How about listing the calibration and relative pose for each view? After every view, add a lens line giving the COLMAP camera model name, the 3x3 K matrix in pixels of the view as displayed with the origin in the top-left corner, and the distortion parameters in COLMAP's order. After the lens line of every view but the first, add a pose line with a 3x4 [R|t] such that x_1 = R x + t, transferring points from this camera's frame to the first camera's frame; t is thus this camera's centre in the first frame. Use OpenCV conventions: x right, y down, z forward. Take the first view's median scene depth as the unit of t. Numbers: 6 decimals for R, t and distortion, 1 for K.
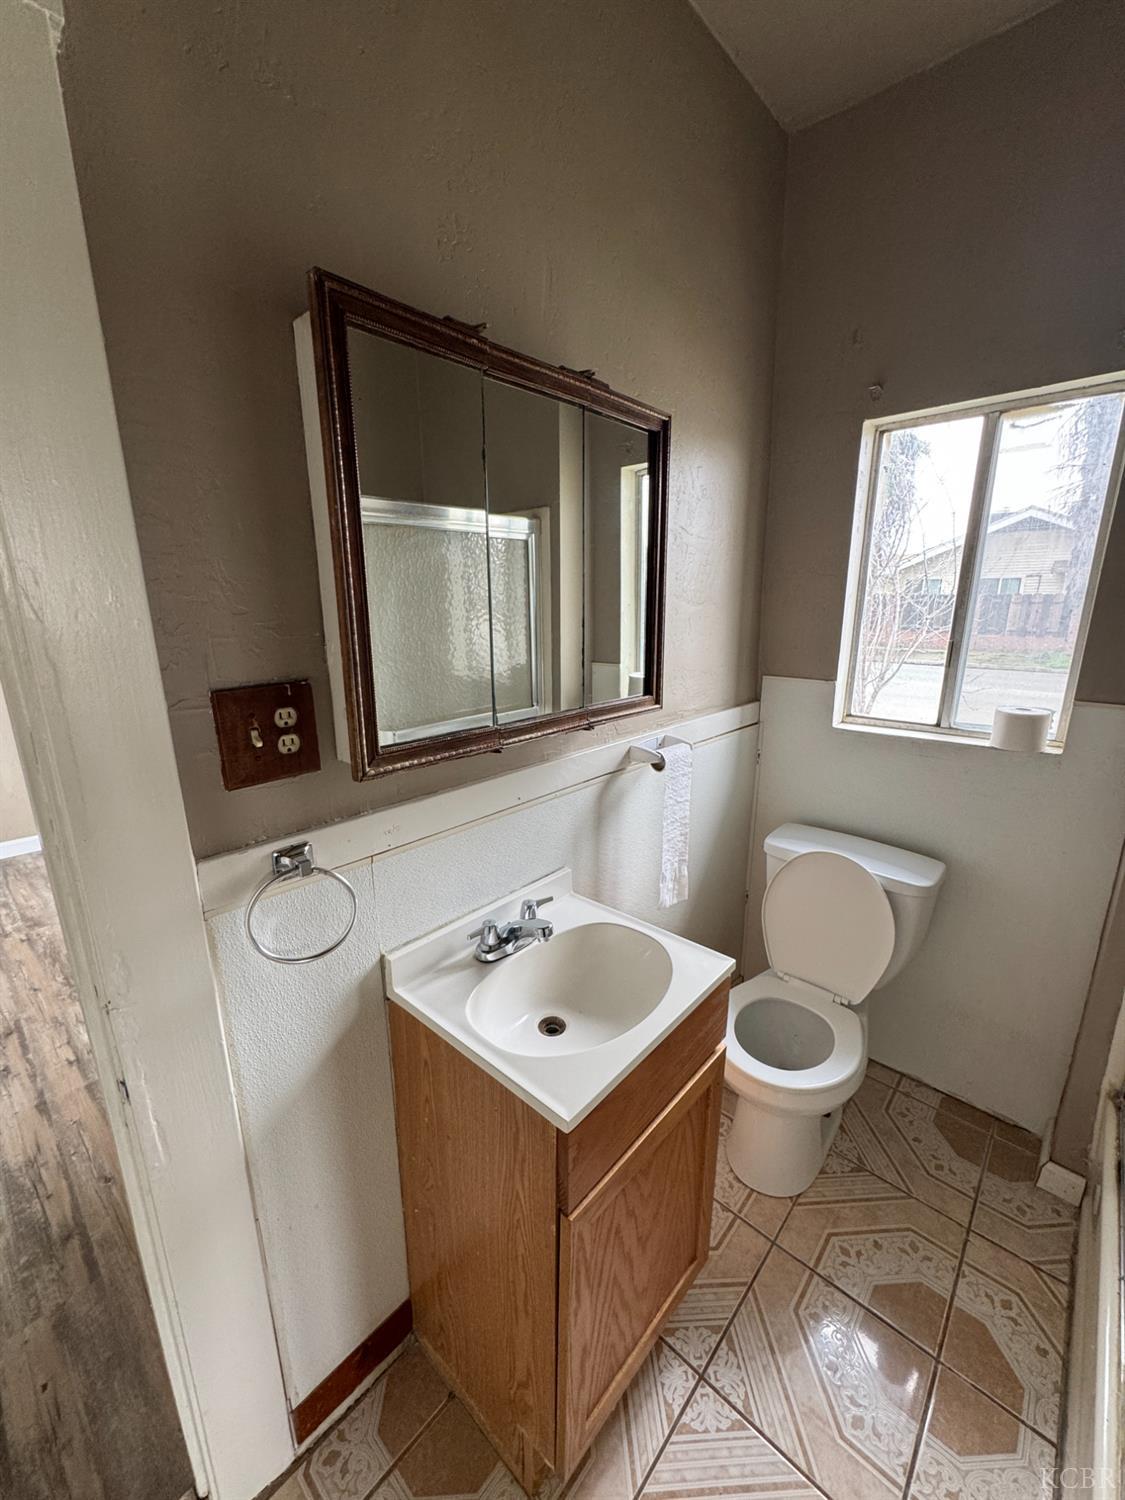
lens RADIAL K [[596.2, 0, 564.8], [0, 596.2, 749.9], [0, 0, 1]] dist [-0.002603, 0.000924]
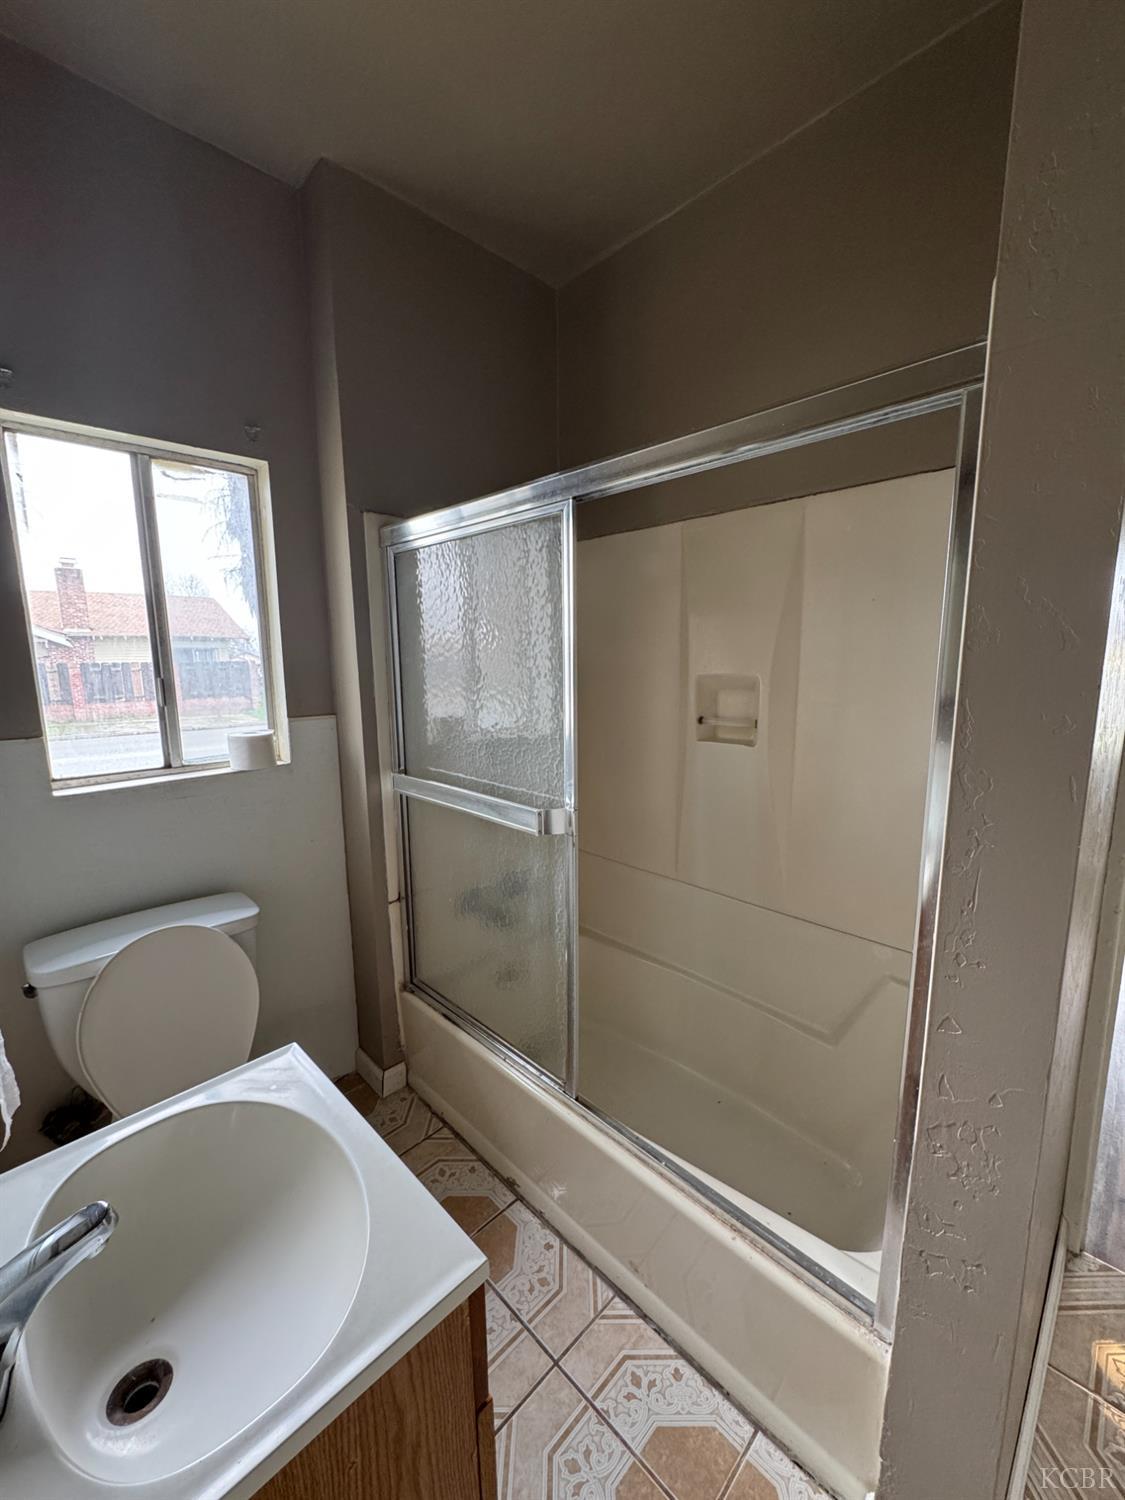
lens RADIAL K [[596.2, 0, 561.9], [0, 596.2, 752.4], [0, 0, 1]] dist [-0.002603, 0.000924]
pose [[0.055506, -0.145999, 0.987726, -0.322239], [0.259230, 0.957435, 0.126954, -0.024623], [-0.964219, 0.249002, 0.090991, 0.350906]]
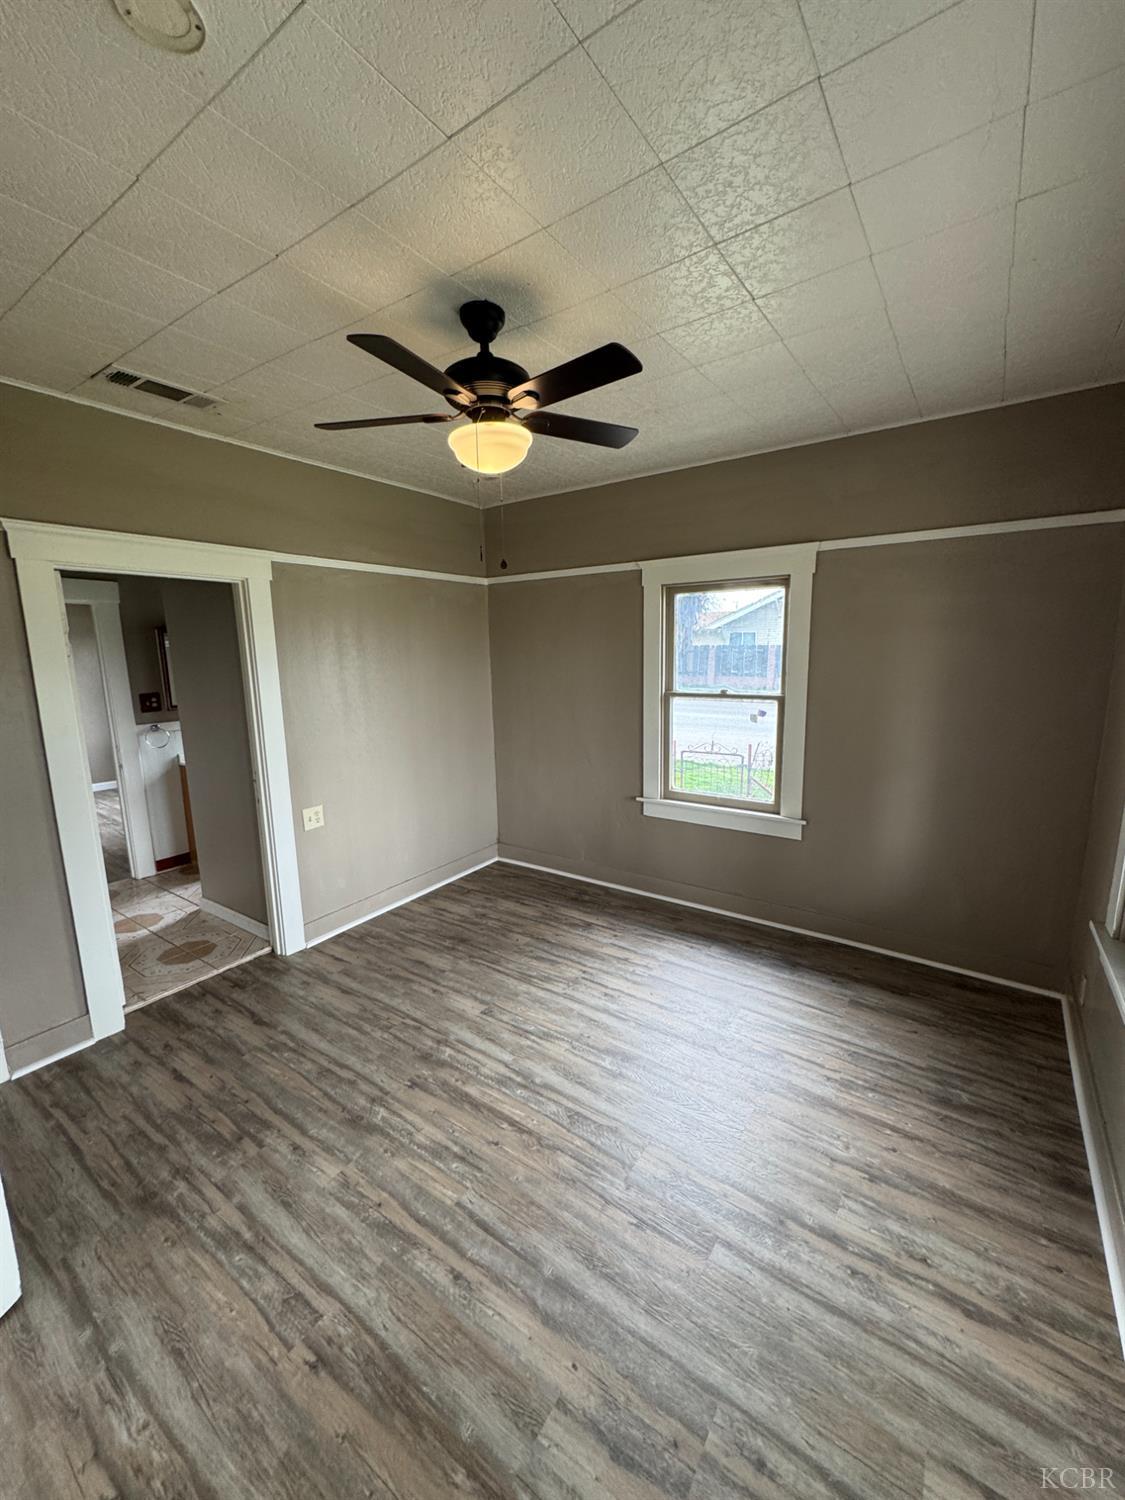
lens RADIAL K [[596.2, 0, 562.3], [0, 596.2, 751.8], [0, 0, 1]] dist [-0.002603, 0.000924]
pose [[0.991866, -0.031748, 0.123261, 1.382174], [0.041115, 0.996395, -0.074212, 0.532956], [-0.120460, 0.078676, 0.989596, -2.603524]]
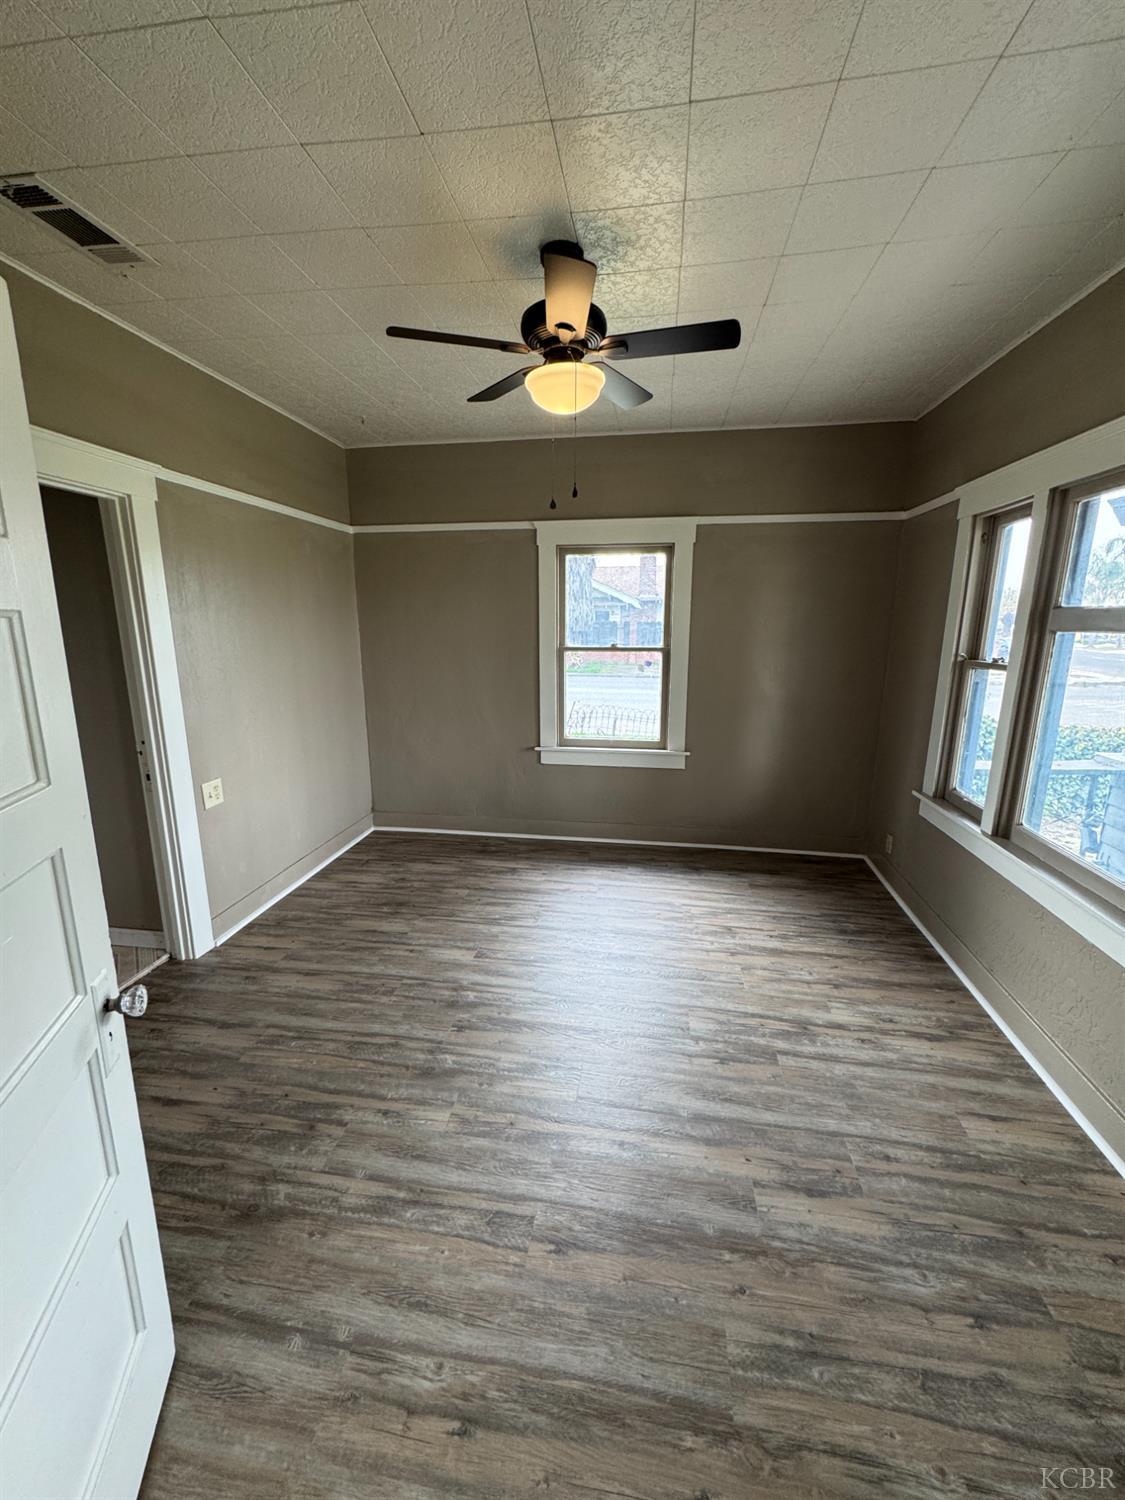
lens RADIAL K [[596.2, 0, 562.8], [0, 596.2, 752.3], [0, 0, 1]] dist [-0.002603, 0.000924]
pose [[0.837752, -0.109279, 0.535005, 0.640336], [0.127738, 0.991805, 0.002562, 0.584050], [-0.530900, 0.066194, 0.844845, -2.451771]]
